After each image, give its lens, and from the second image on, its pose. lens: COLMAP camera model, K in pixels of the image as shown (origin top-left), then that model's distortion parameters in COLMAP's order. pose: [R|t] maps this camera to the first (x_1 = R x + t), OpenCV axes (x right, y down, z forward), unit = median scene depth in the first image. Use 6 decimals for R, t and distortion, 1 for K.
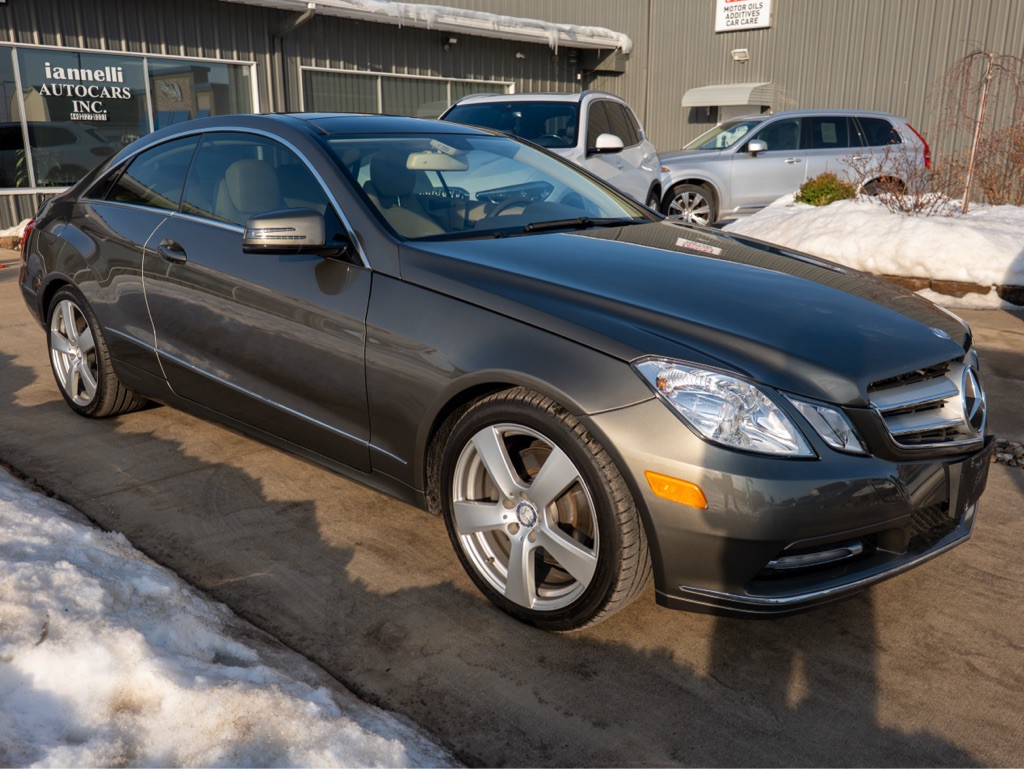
lens RADIAL K [[873.4, 0, 512.0], [0, 873.4, 384.5], [0, 0, 1]] dist [0.007135, 0.004396]
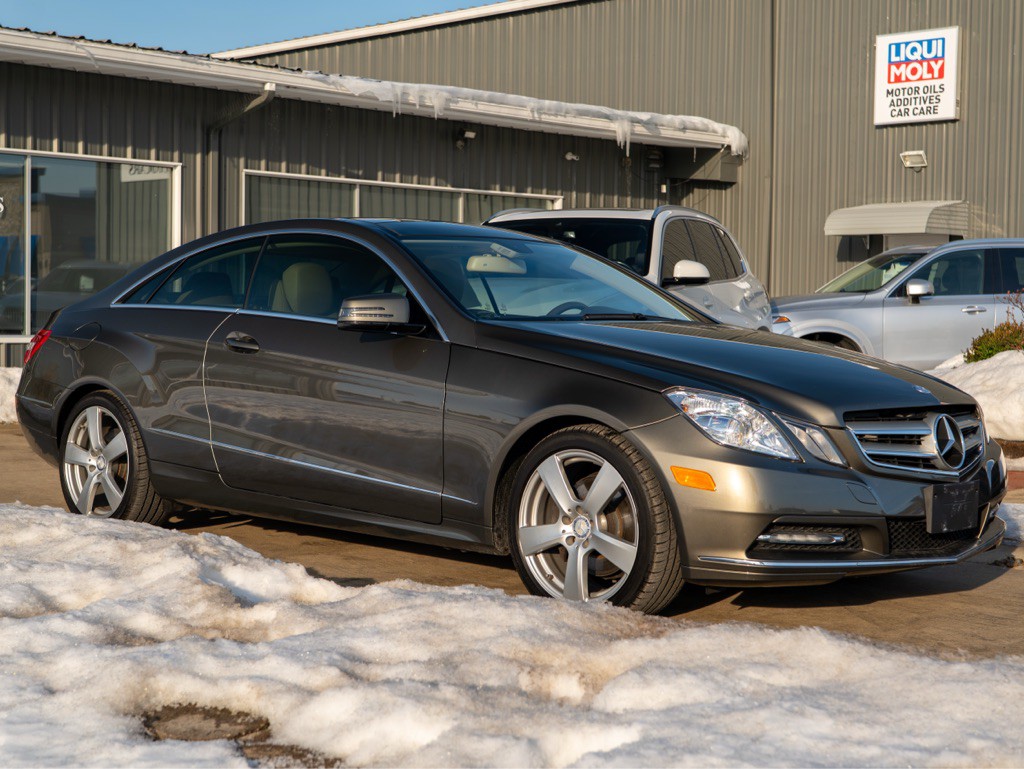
lens RADIAL K [[1683.2, 0, 463.2], [0, 1683.2, 419.2], [0, 0, 1]] dist [0.001236, 0.054955]
pose [[0.998555, 0.017855, -0.050677, -0.006552], [-0.027655, 0.979437, -0.199848, 0.097950], [0.046067, 0.200961, 0.978515, -0.275942]]
